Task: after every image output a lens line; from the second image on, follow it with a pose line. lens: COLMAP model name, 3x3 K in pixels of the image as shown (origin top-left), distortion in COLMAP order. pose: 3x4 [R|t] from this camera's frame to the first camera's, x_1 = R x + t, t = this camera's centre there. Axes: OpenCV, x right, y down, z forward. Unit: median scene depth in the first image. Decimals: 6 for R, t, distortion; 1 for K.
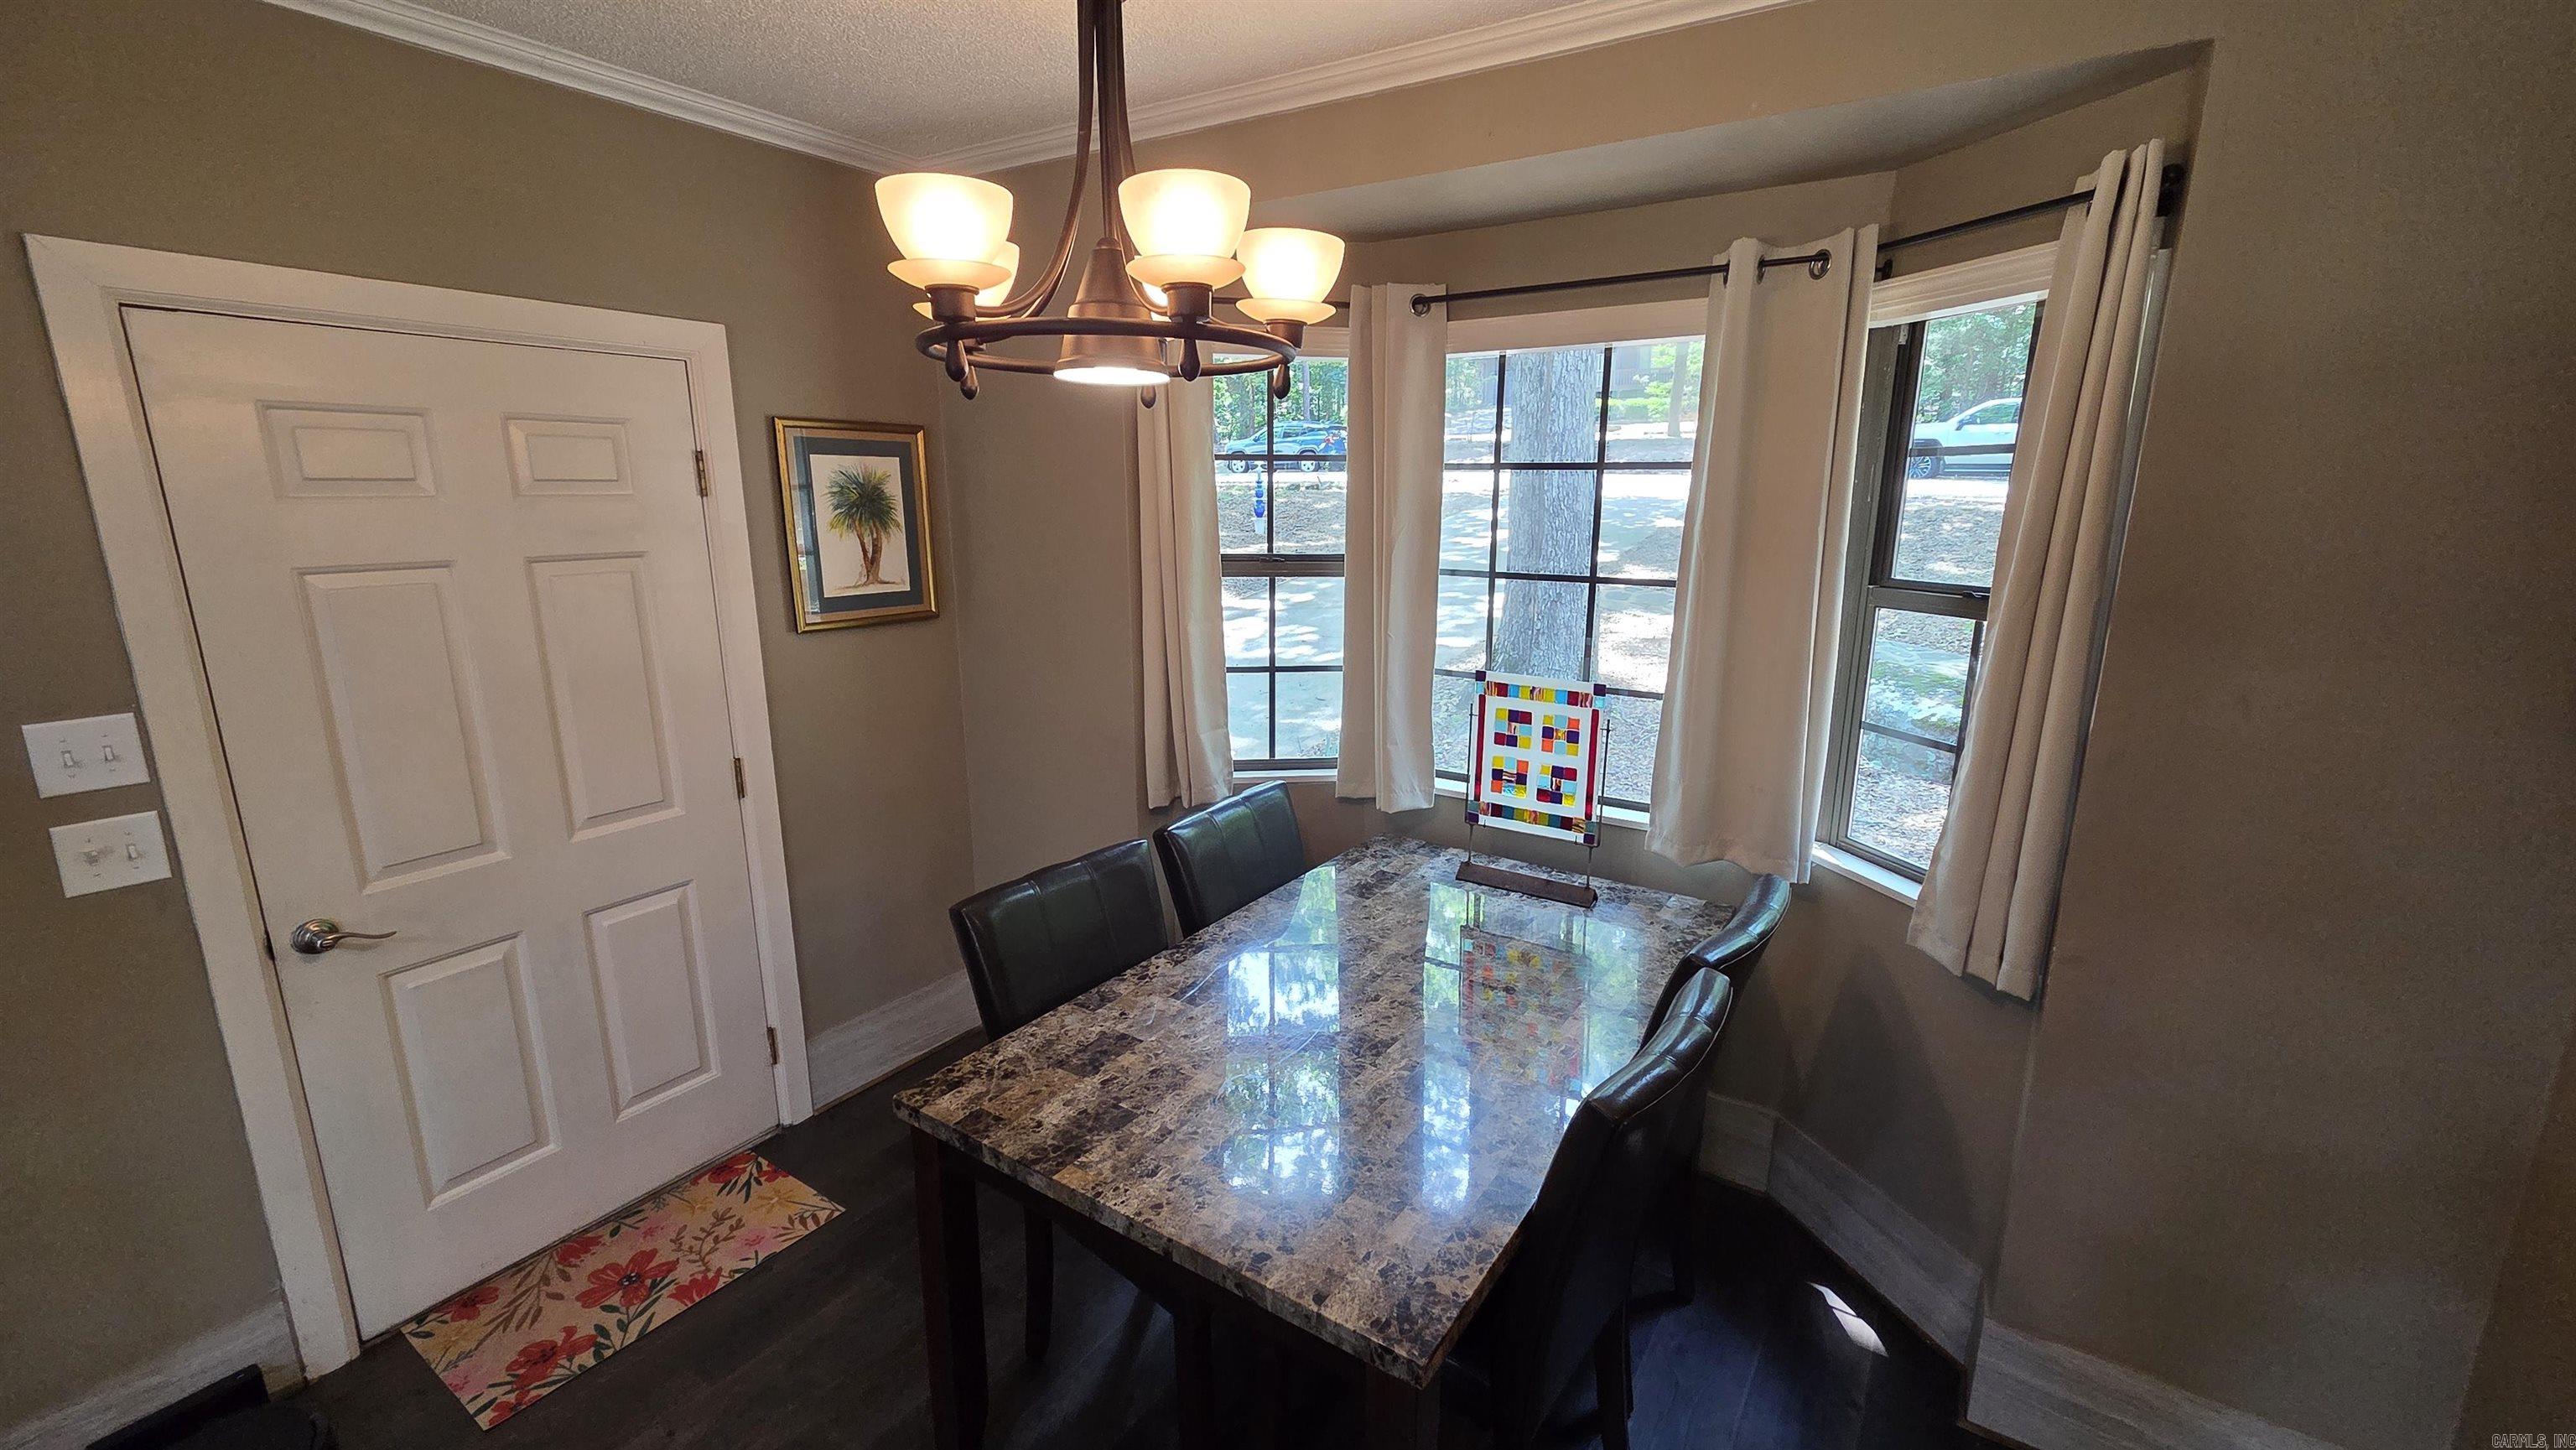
lens RADIAL K [[1053.5, 0, 1283.8], [0, 1053.5, 731.5], [0, 0, 1]] dist [0.008917, -0.001820]
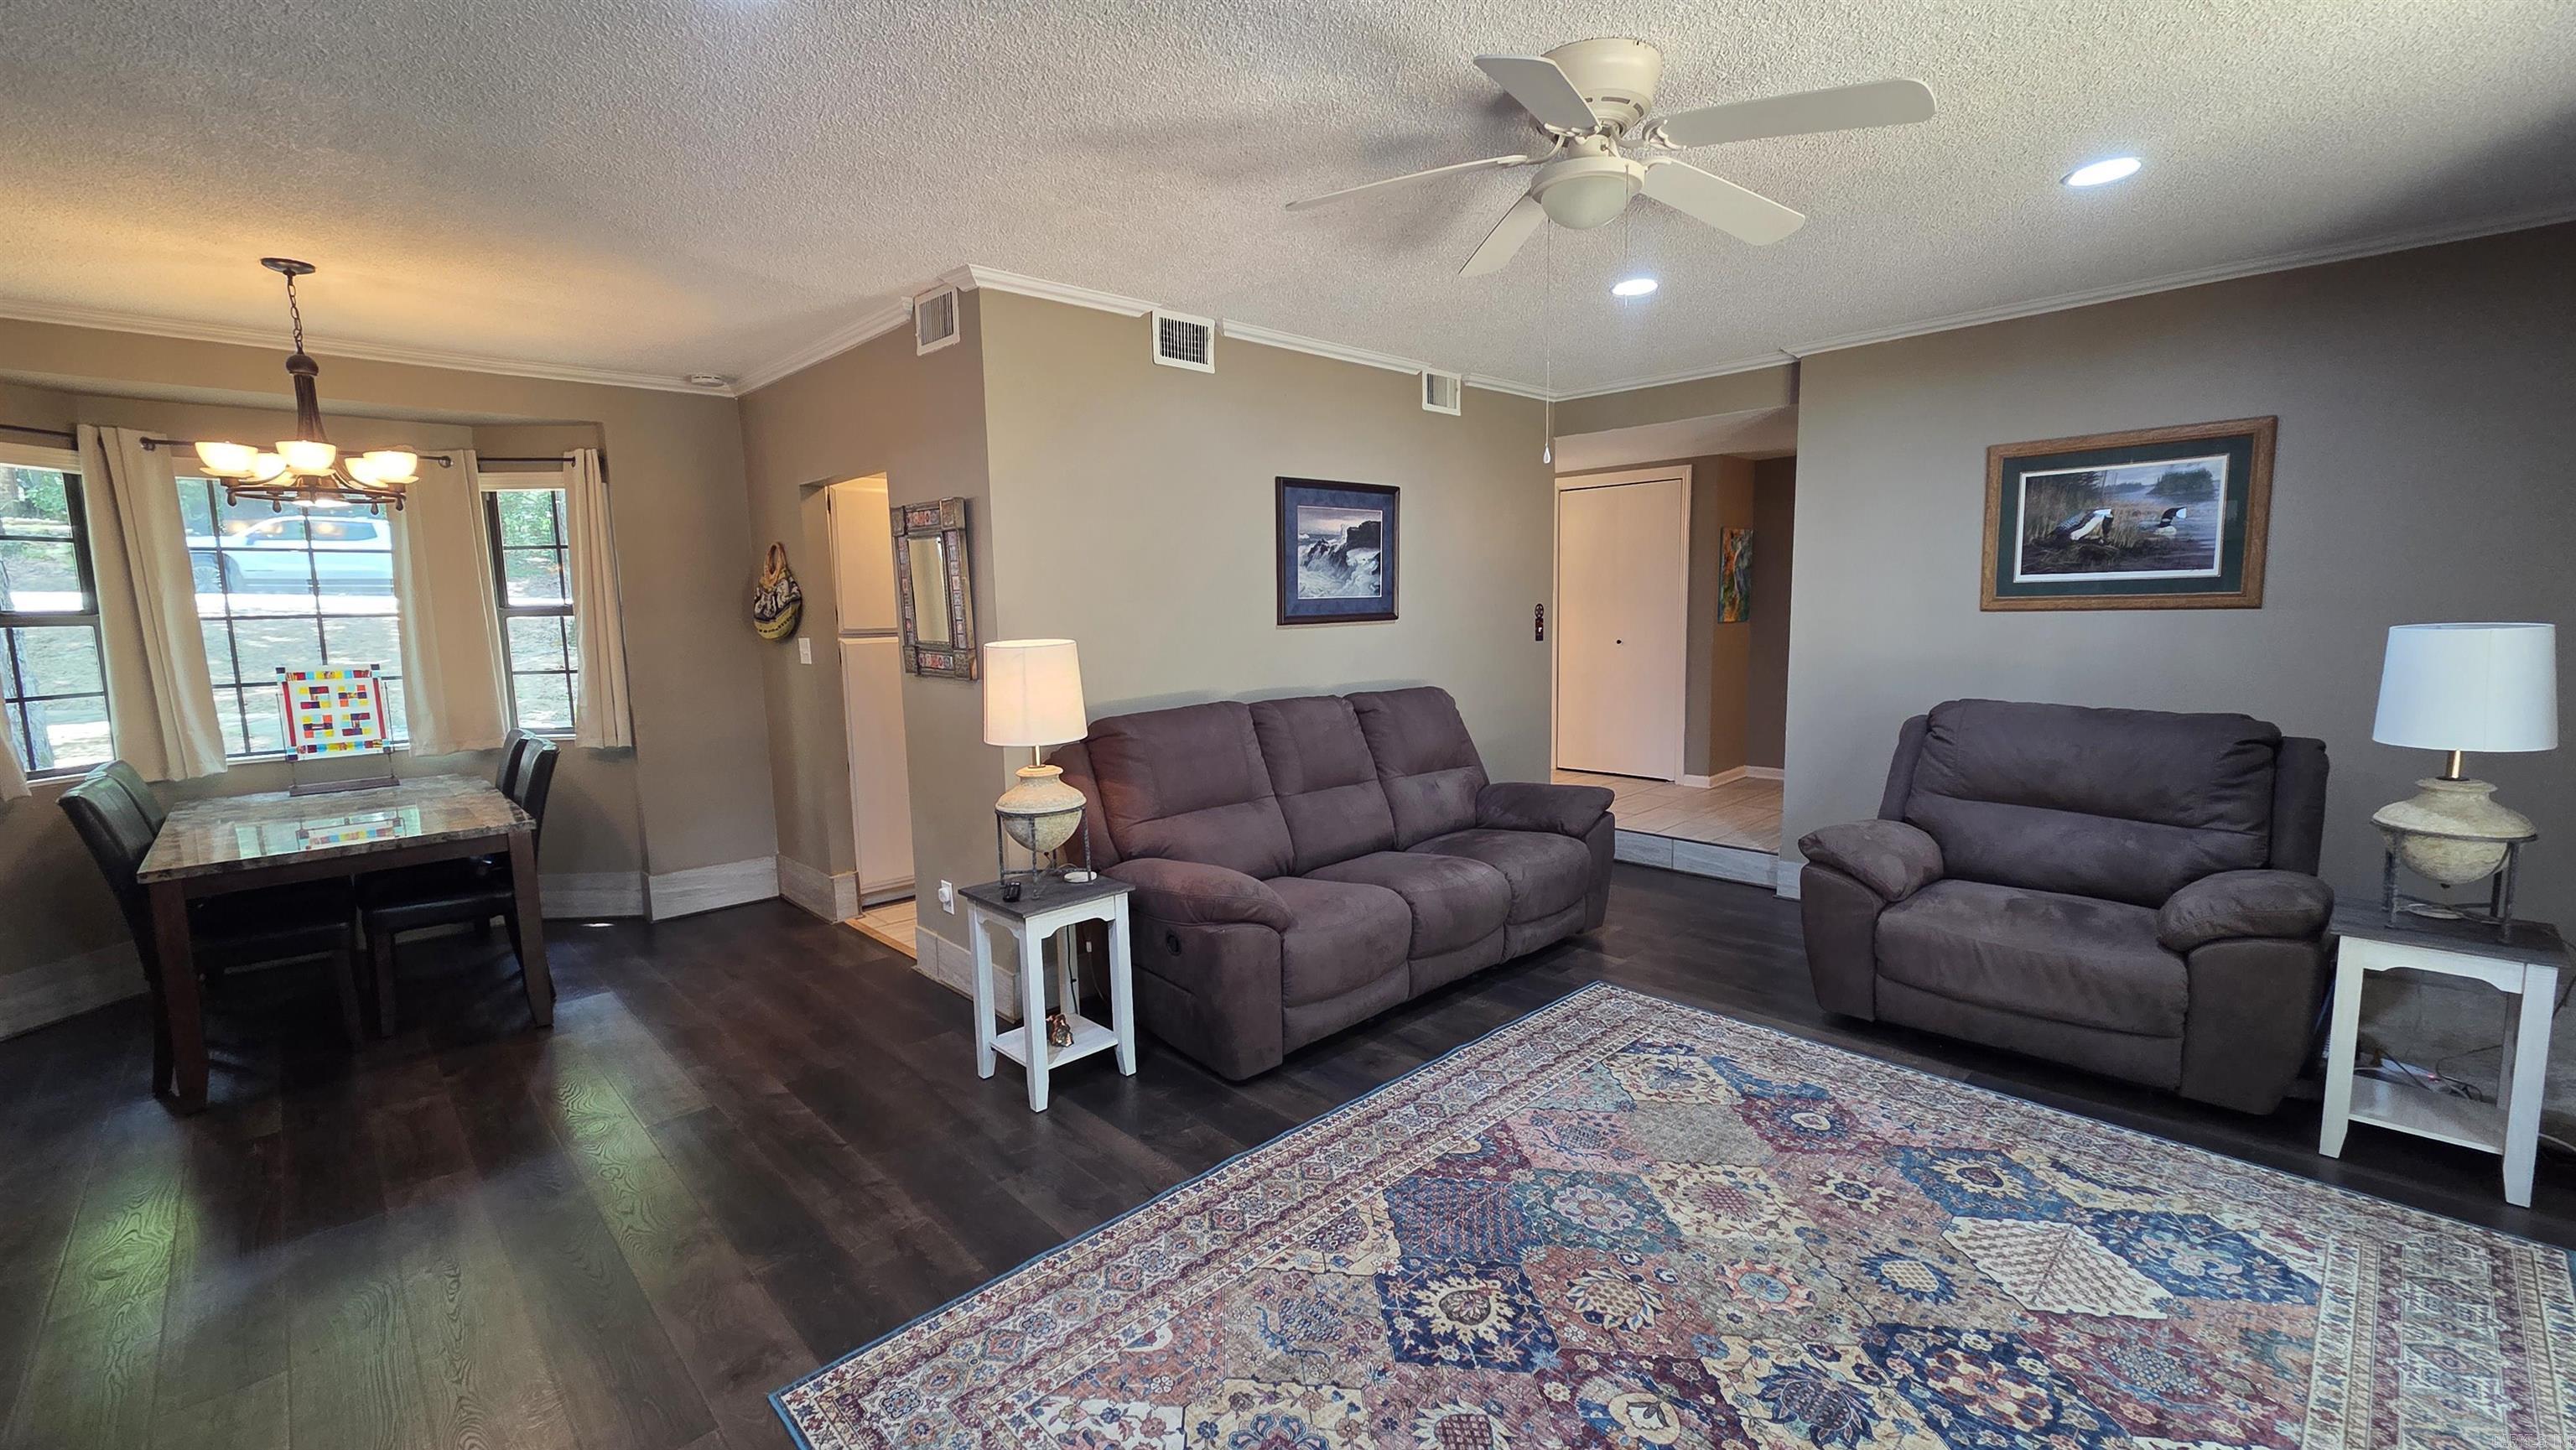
lens RADIAL K [[1053.5, 0, 1289.5], [0, 1053.5, 731.3], [0, 0, 1]] dist [0.008917, -0.001820]
pose [[0.208643, -0.132727, 0.968944, -1.313649], [0.243645, 0.966565, 0.079937, 0.347041], [-0.947156, 0.219400, 0.234005, -1.039371]]
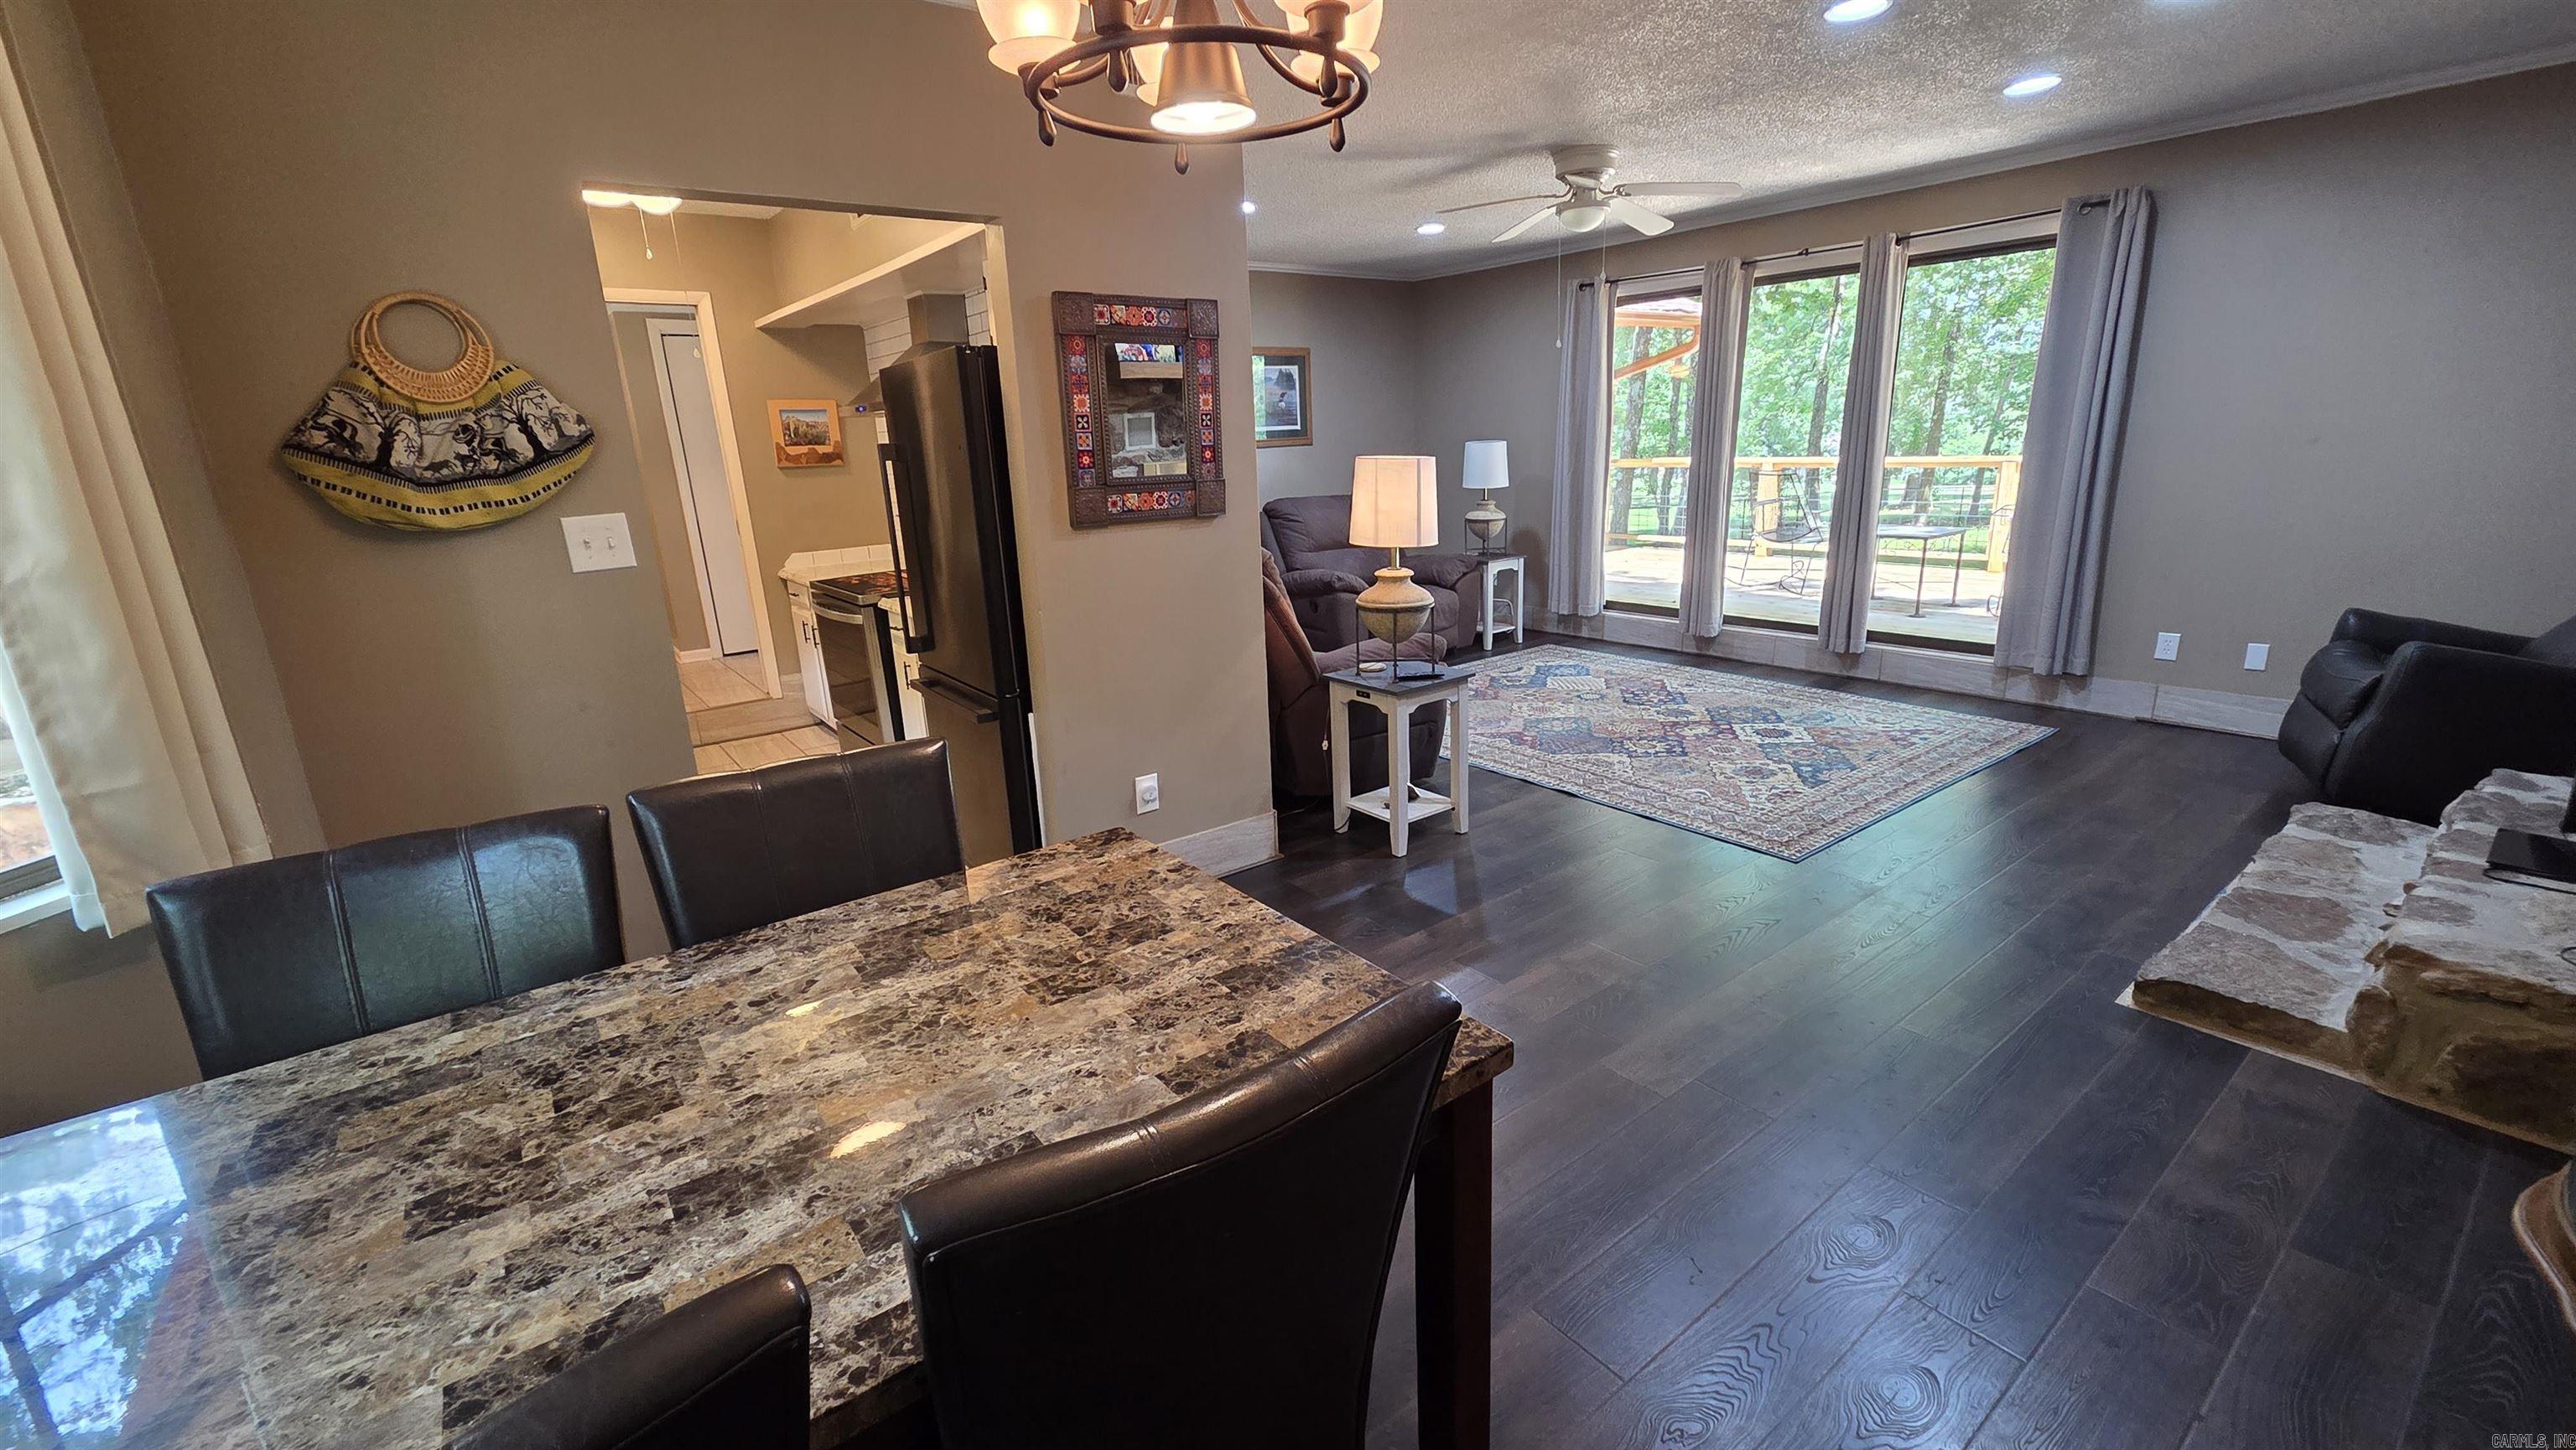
lens RADIAL K [[1053.5, 0, 1297.3], [0, 1053.5, 730.1], [0, 0, 1]] dist [0.008917, -0.001820]
pose [[-0.951242, -0.051815, 0.304062, -0.344172], [0.103413, 0.875158, 0.472657, -0.160421], [-0.290593, 0.481055, -0.827129, 1.209865]]
